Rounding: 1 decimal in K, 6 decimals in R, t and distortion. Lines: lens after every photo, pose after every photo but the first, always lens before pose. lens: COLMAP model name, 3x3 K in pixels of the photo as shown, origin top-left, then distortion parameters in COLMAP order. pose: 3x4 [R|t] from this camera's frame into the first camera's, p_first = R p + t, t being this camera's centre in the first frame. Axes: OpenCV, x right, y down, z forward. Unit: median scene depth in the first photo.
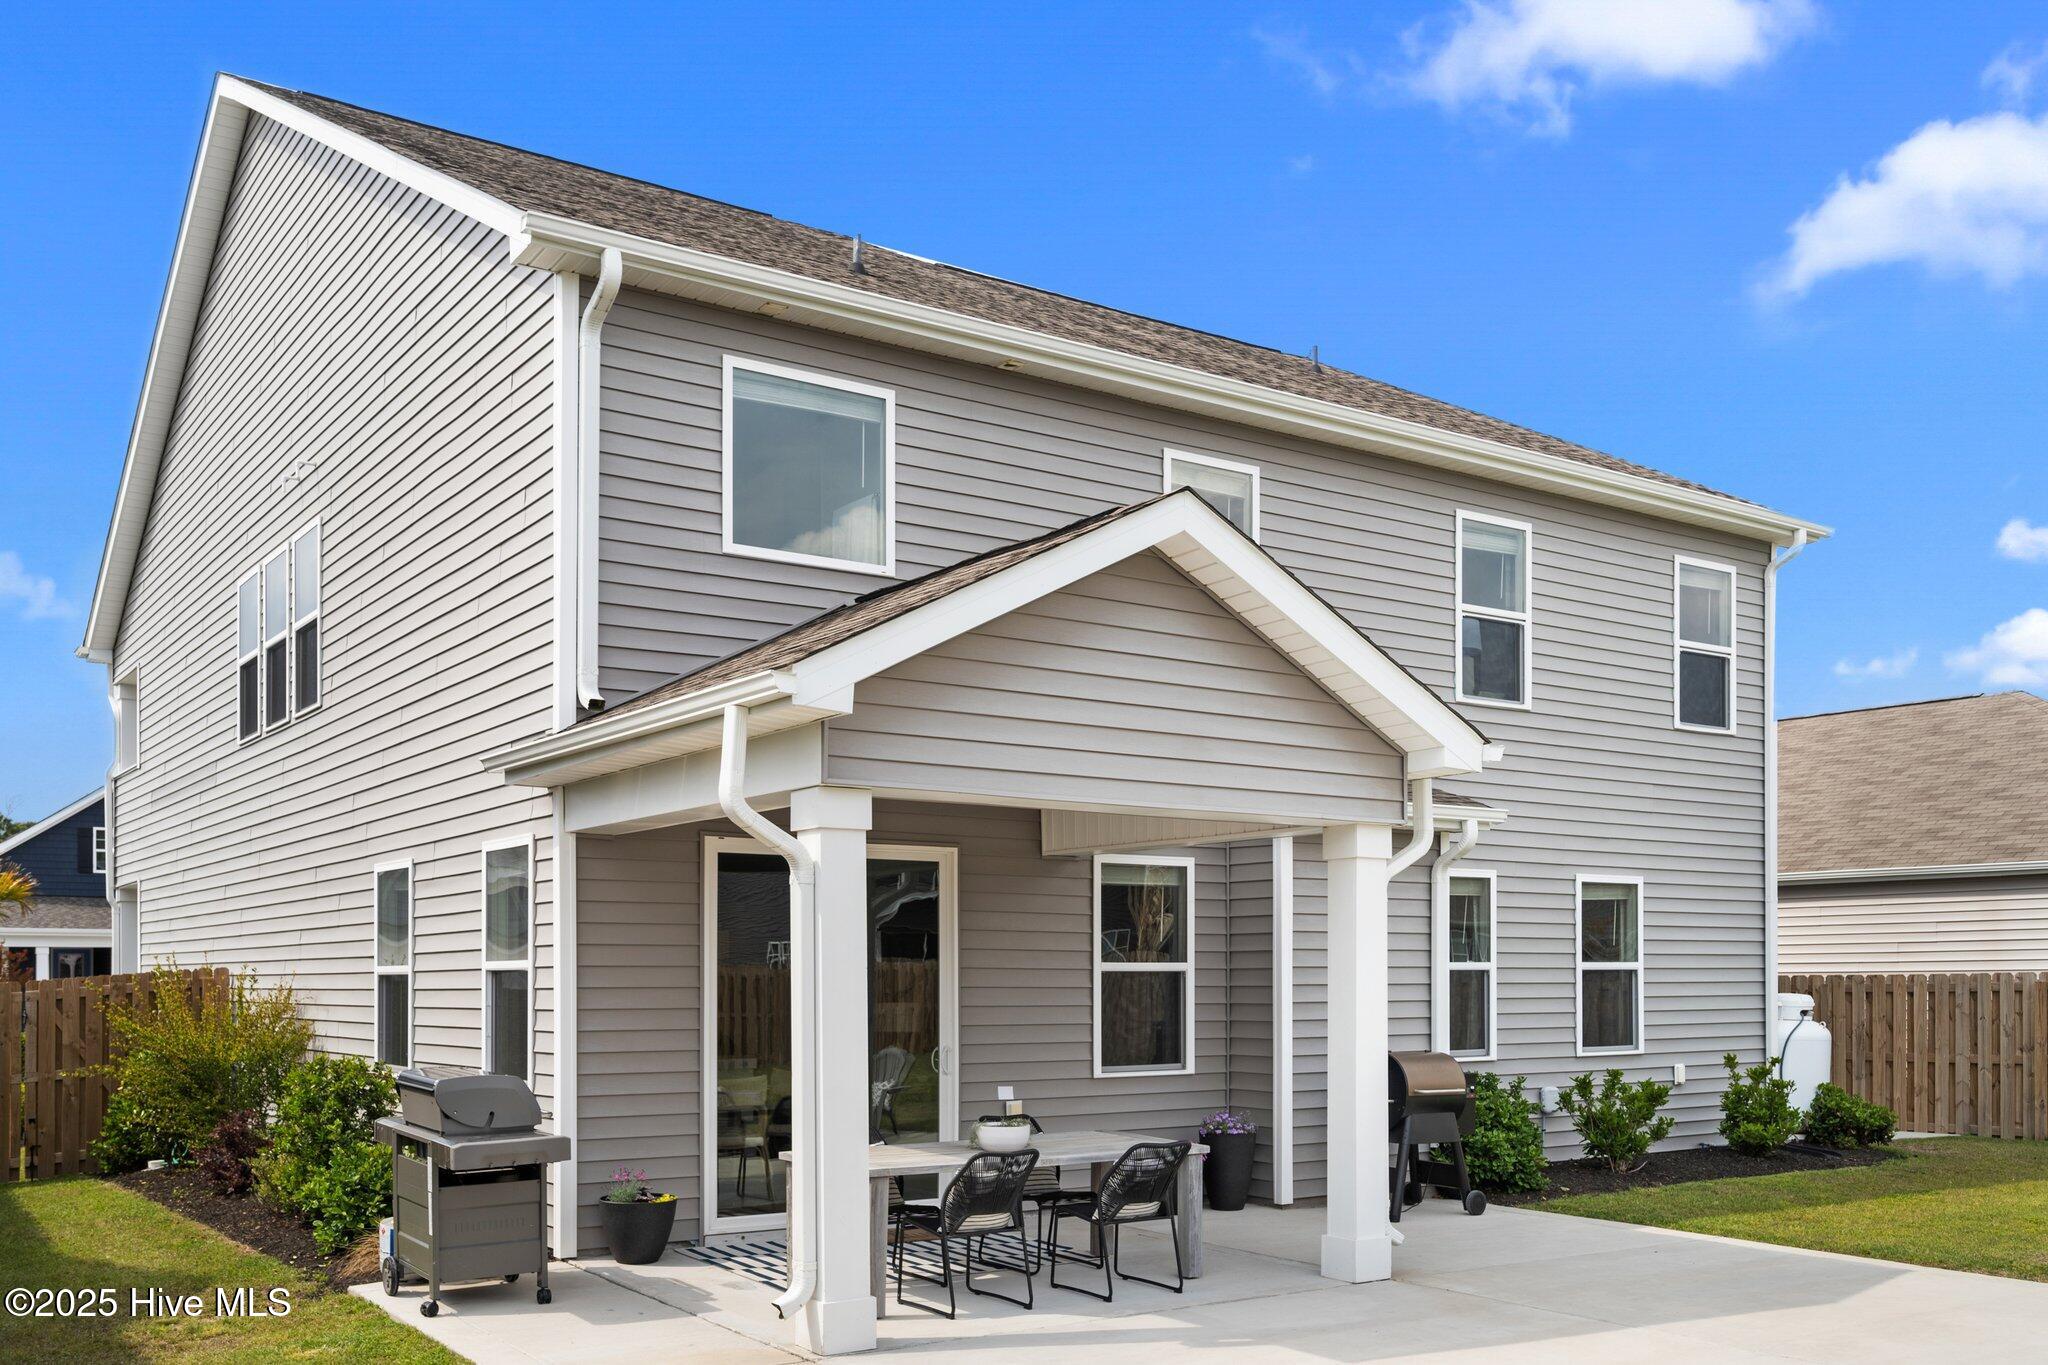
lens RADIAL K [[1862.6, 0, 1054.3], [0, 1862.6, 959.6], [0, 0, 1]] dist [-0.003199, -0.031805]
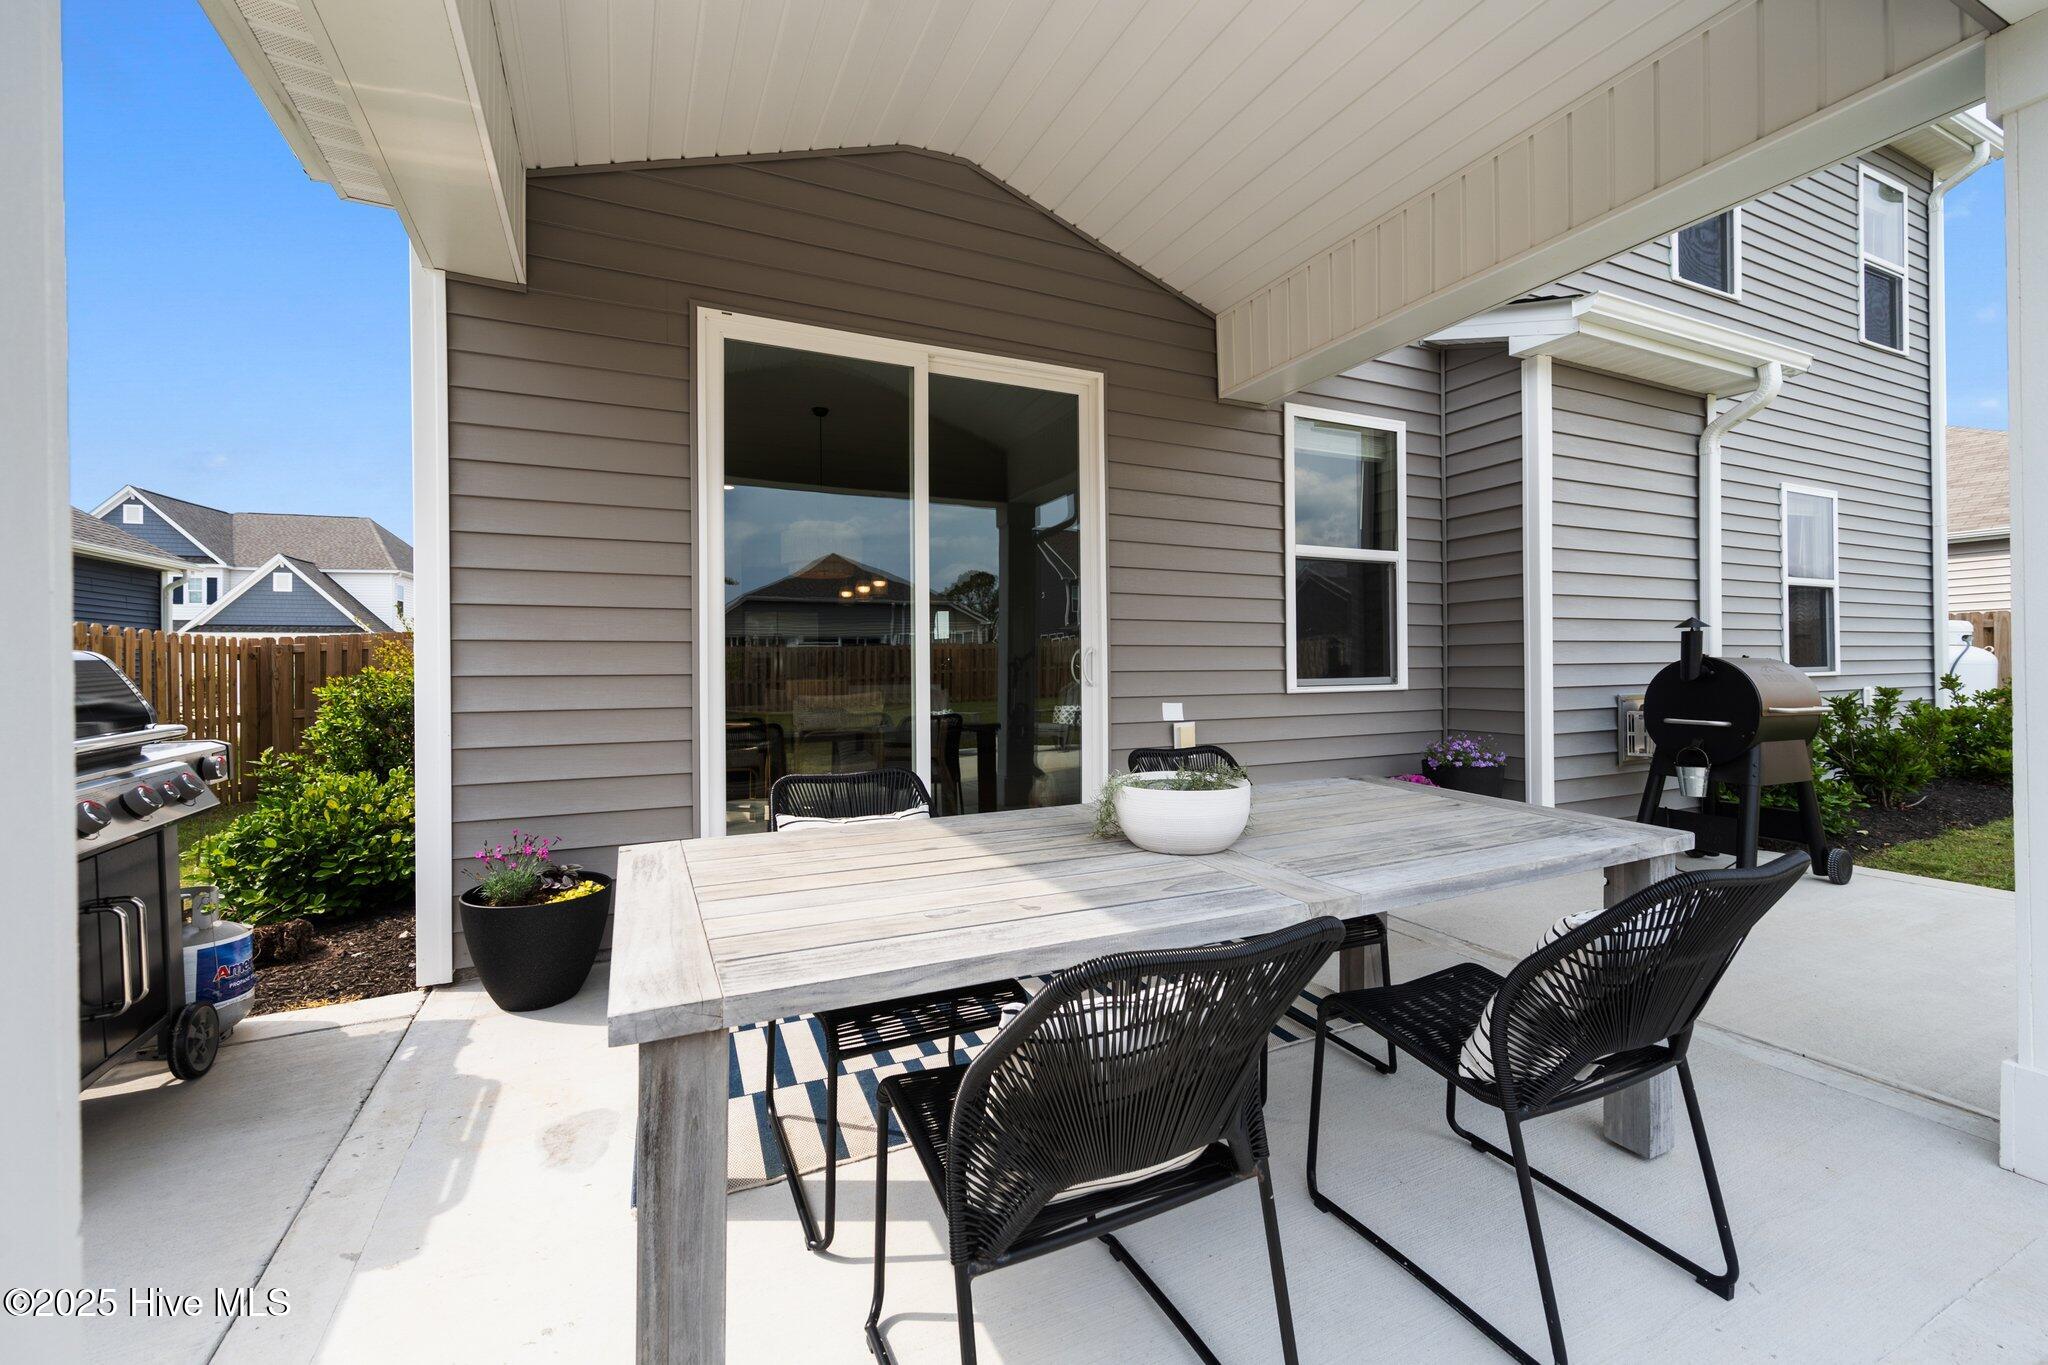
lens RADIAL K [[827.6, 0, 1033.0], [0, 827.6, 666.4], [0, 0, 1]] dist [0.001826, -0.000637]
pose [[0.983553, -0.008999, -0.180398, -0.020177], [0.010551, 0.999915, 0.007647, 0.047702], [0.180314, -0.009425, 0.983564, 0.628425]]
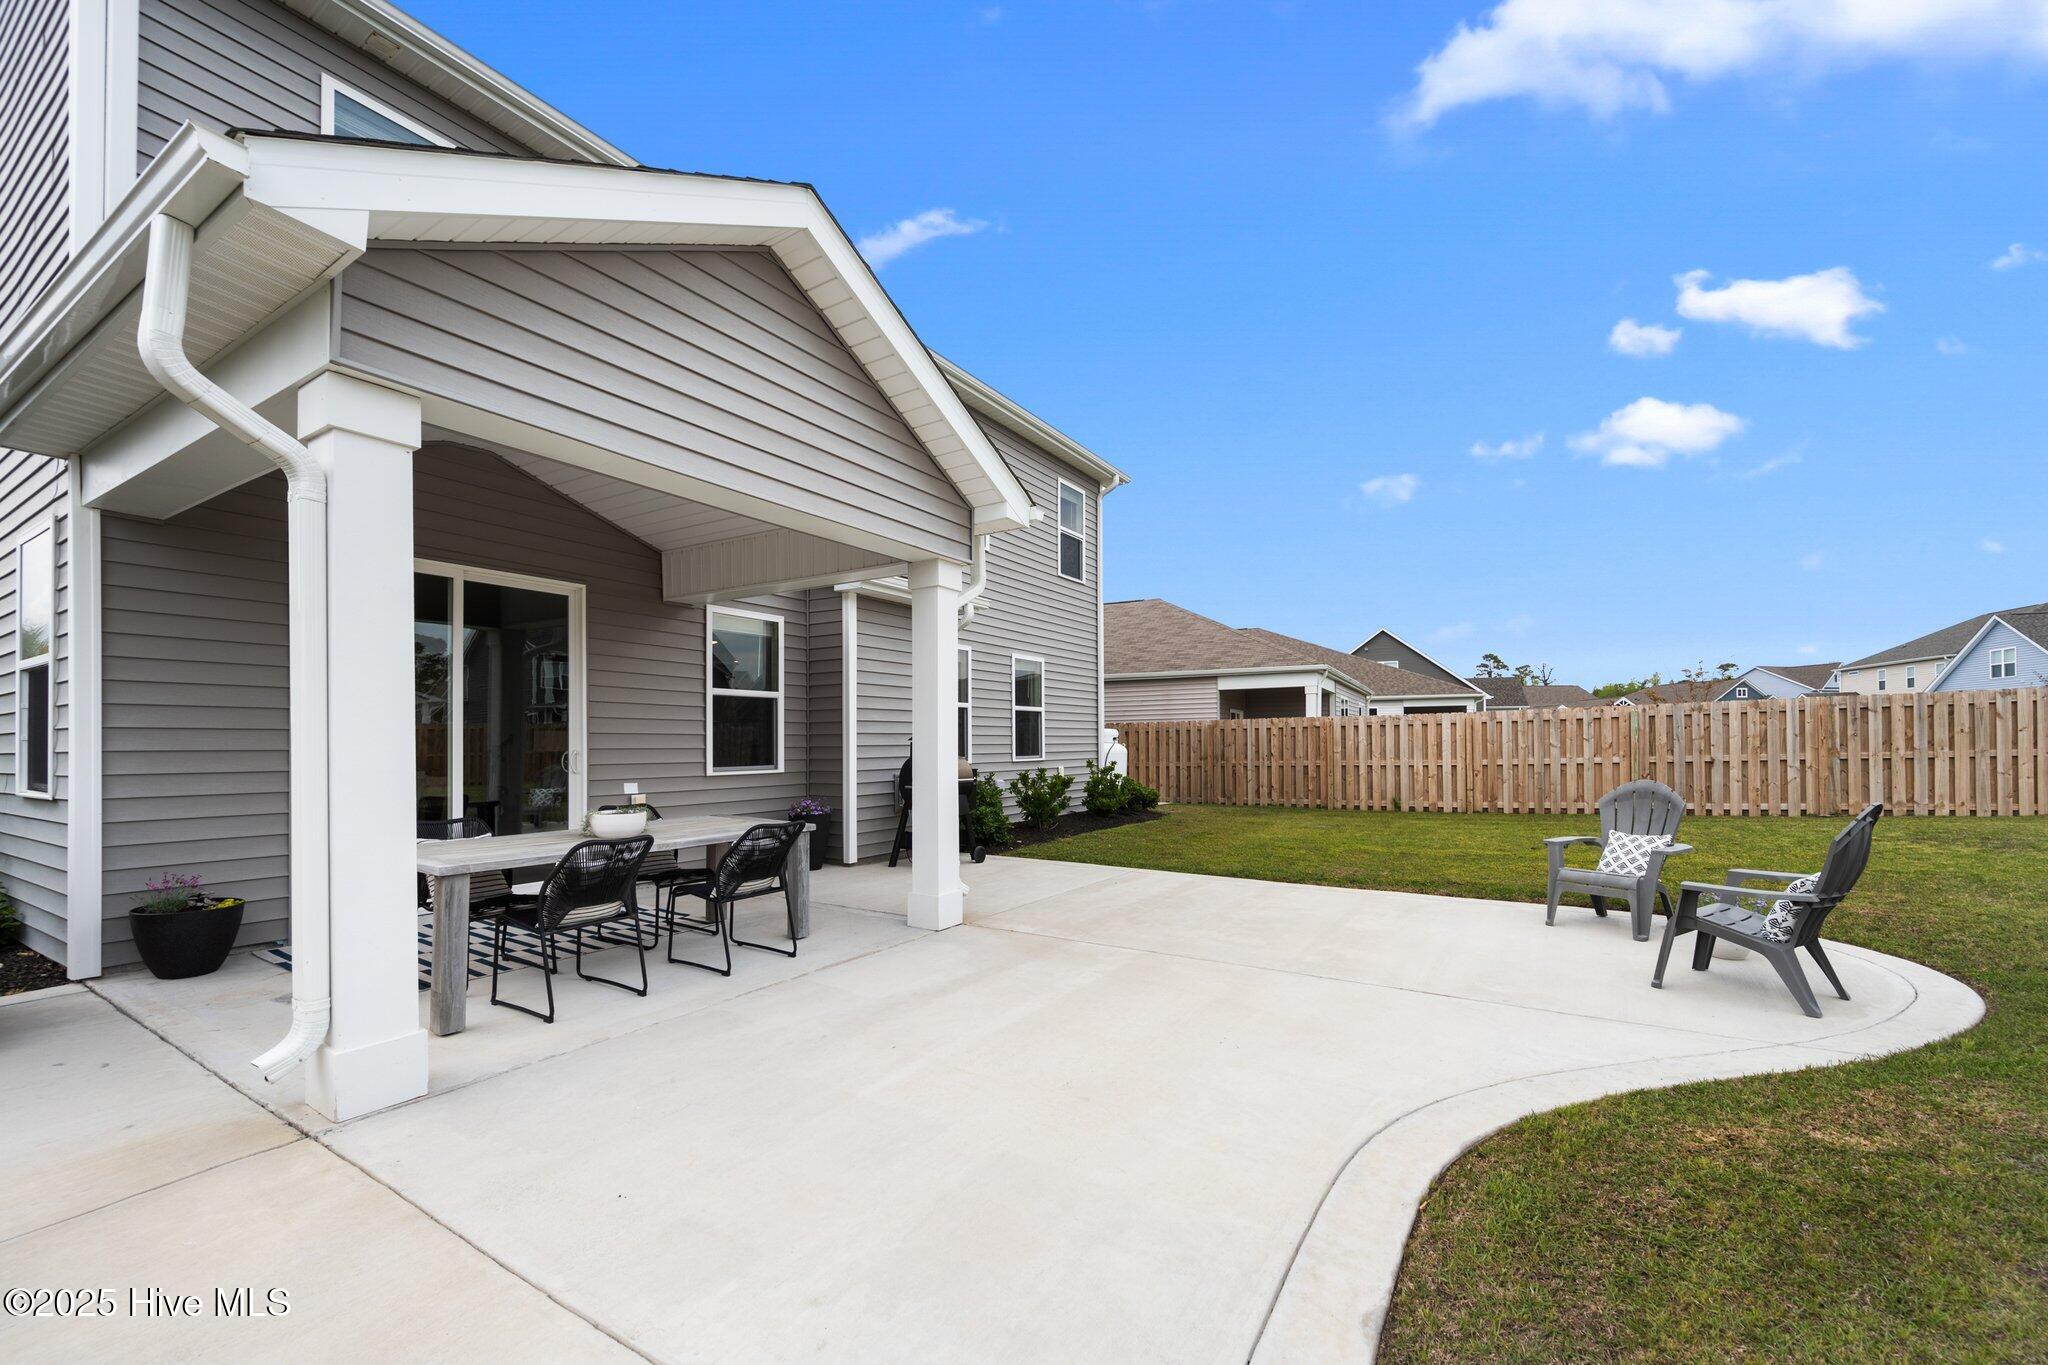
lens RADIAL K [[827.6, 0, 1025.7], [0, 827.6, 734.2], [0, 0, 1]] dist [0.001826, -0.000637]
pose [[0.922136, -0.000127, 0.386866, 0.002851], [0.001446, 0.999994, -0.003118, 0.035701], [-0.386864, 0.003435, 0.922131, 0.369187]]
